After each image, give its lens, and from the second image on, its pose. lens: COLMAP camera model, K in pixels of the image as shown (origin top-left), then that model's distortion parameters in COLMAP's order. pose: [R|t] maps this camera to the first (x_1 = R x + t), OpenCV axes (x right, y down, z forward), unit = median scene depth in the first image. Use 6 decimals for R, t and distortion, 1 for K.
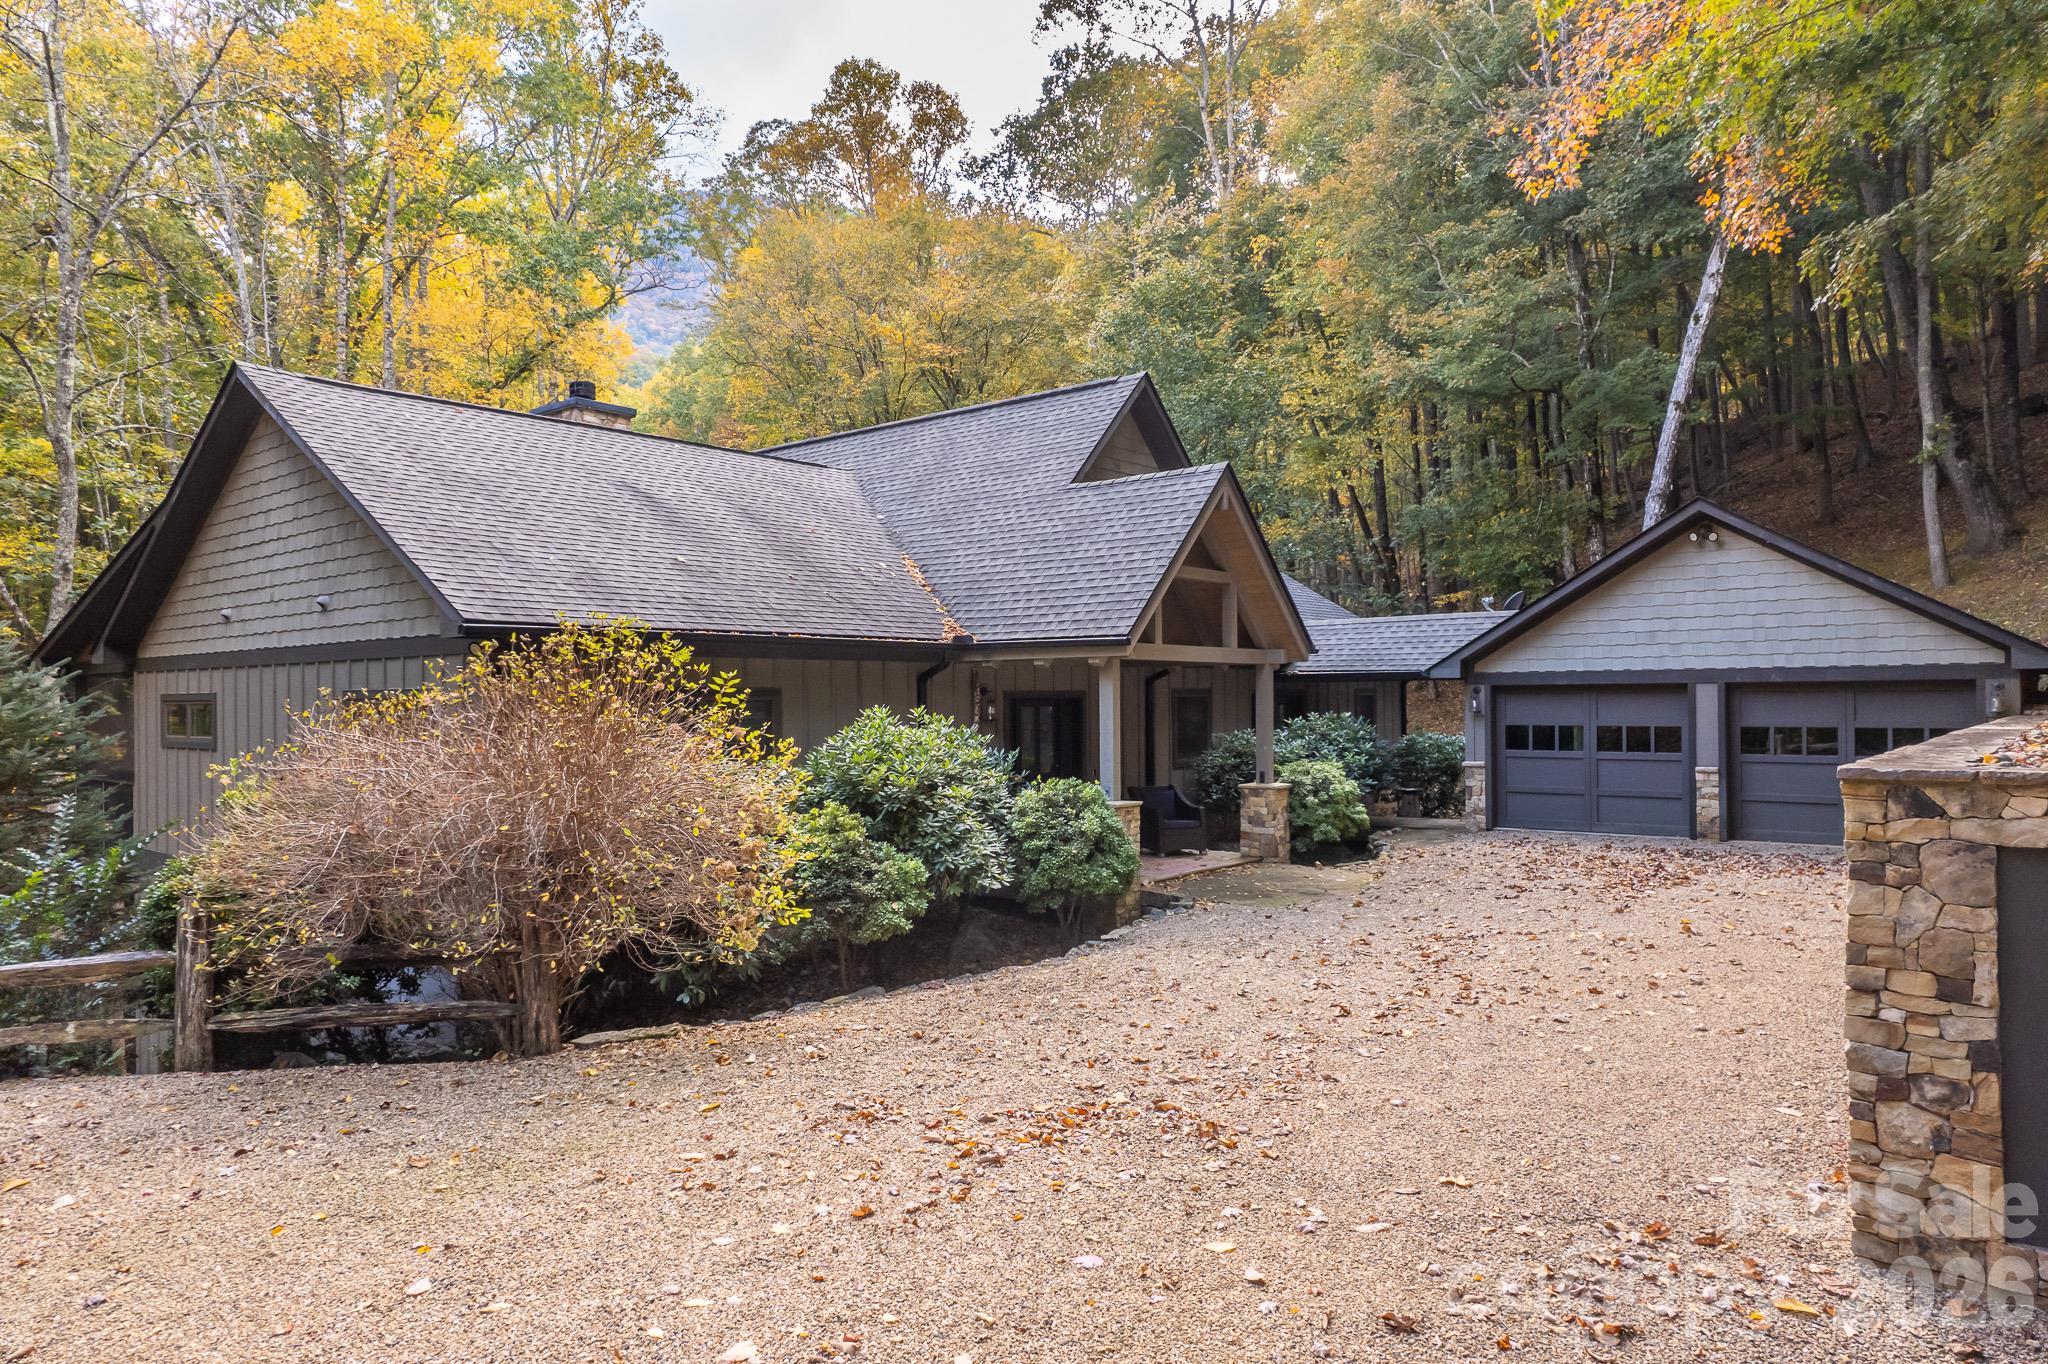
lens RADIAL K [[1318.6, 0, 1020.8], [0, 1318.6, 690.5], [0, 0, 1]] dist [-0.078652, 0.080781]
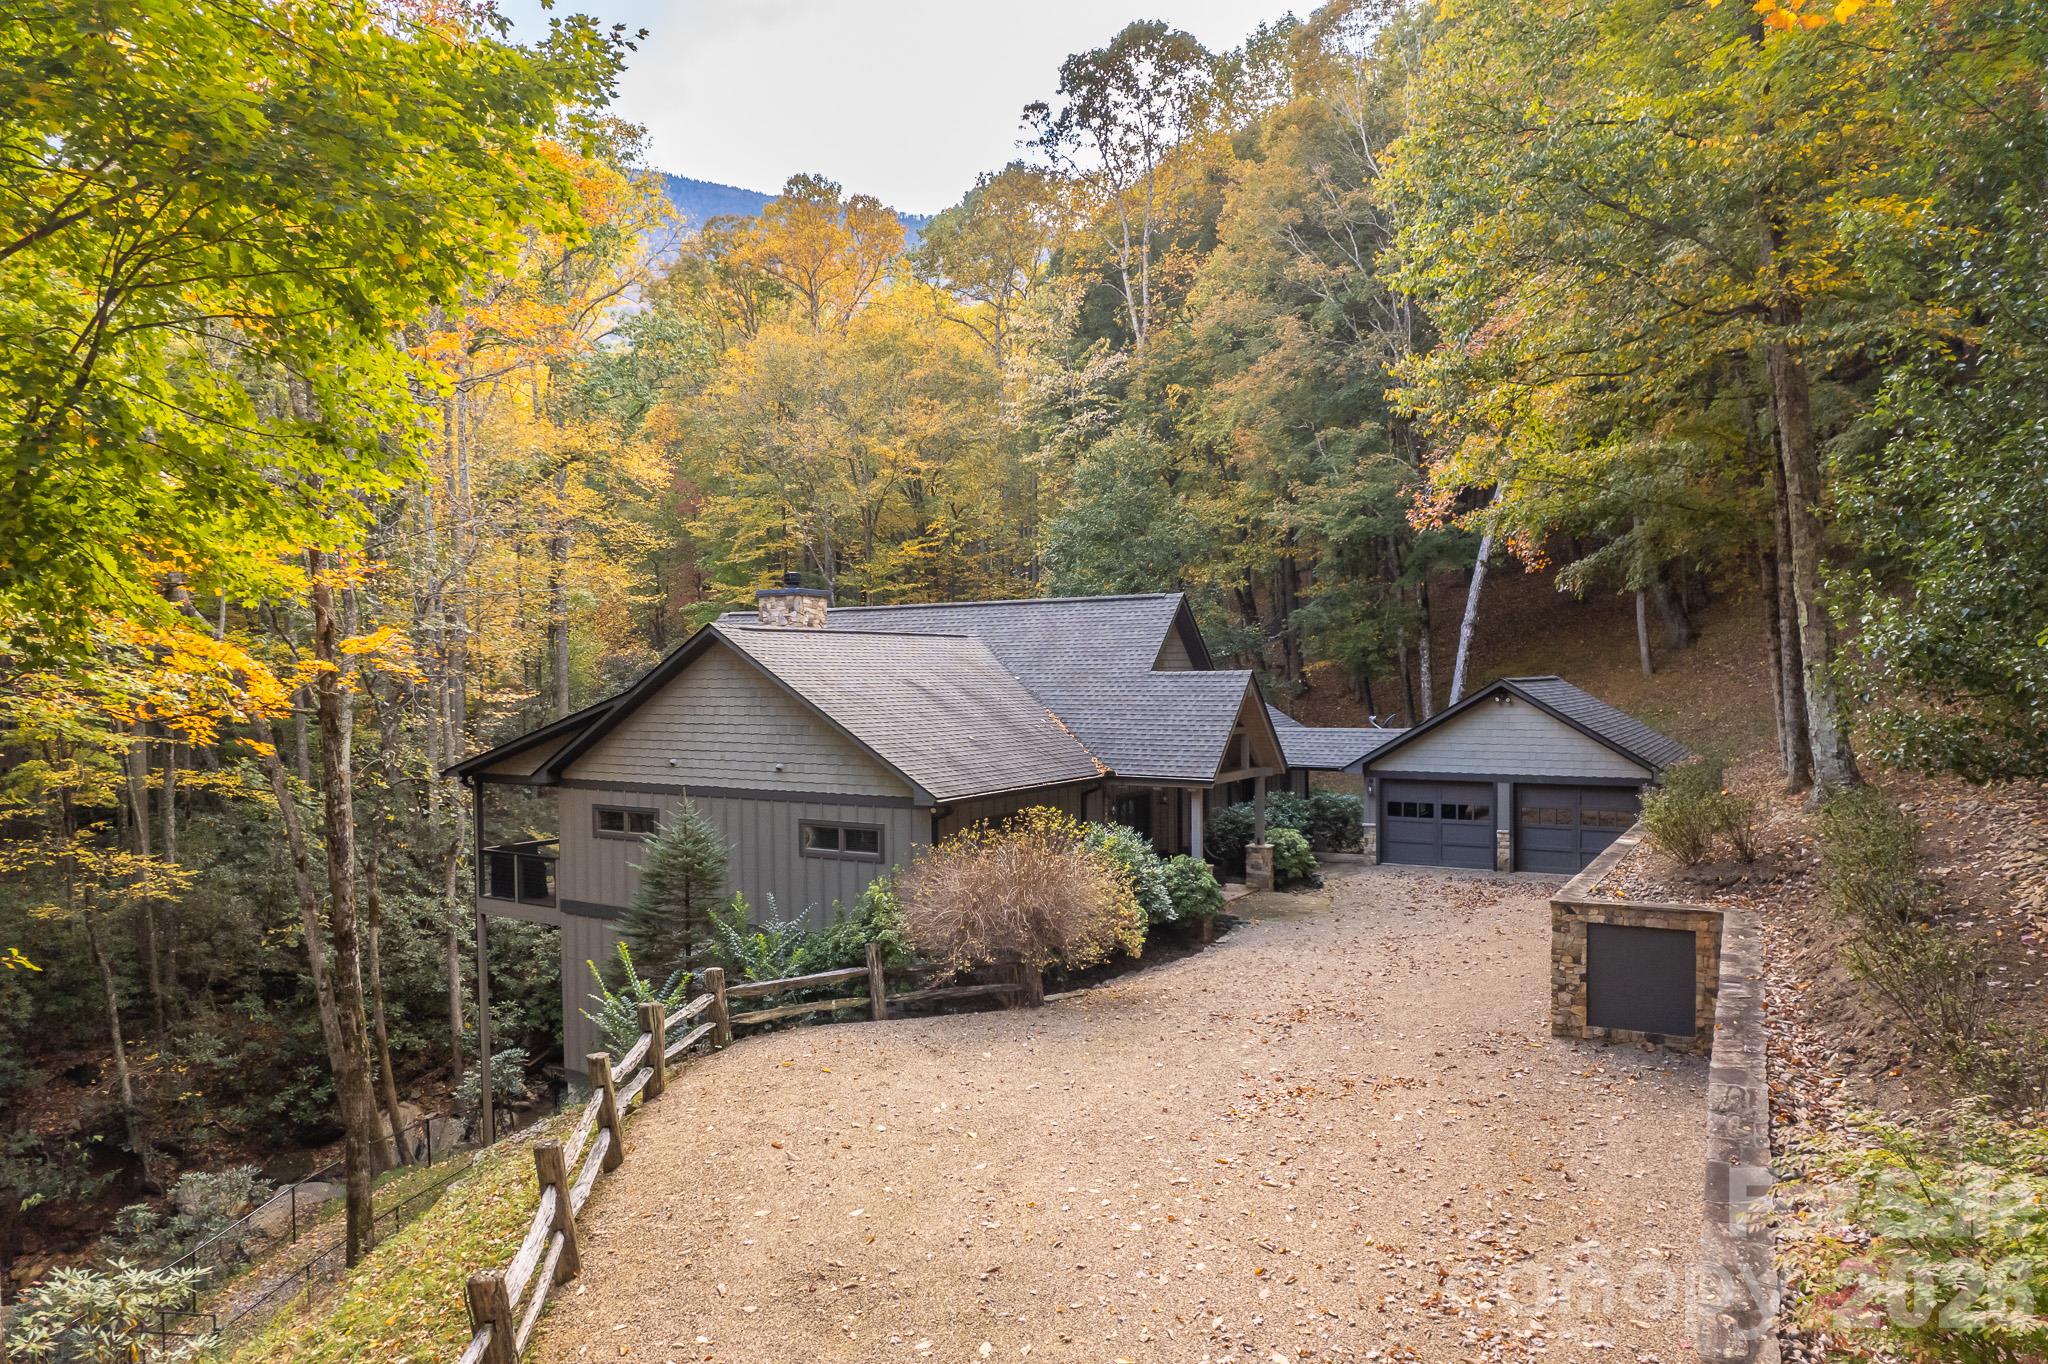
lens RADIAL K [[1318.6, 0, 1020.8], [0, 1318.6, 690.5], [0, 0, 1]] dist [-0.078652, 0.080781]
pose [[0.989719, -0.002649, 0.143001, -0.390657], [0.000027, 0.999832, 0.018339, -0.172088], [-0.143025, -0.018146, 0.989553, -0.689287]]
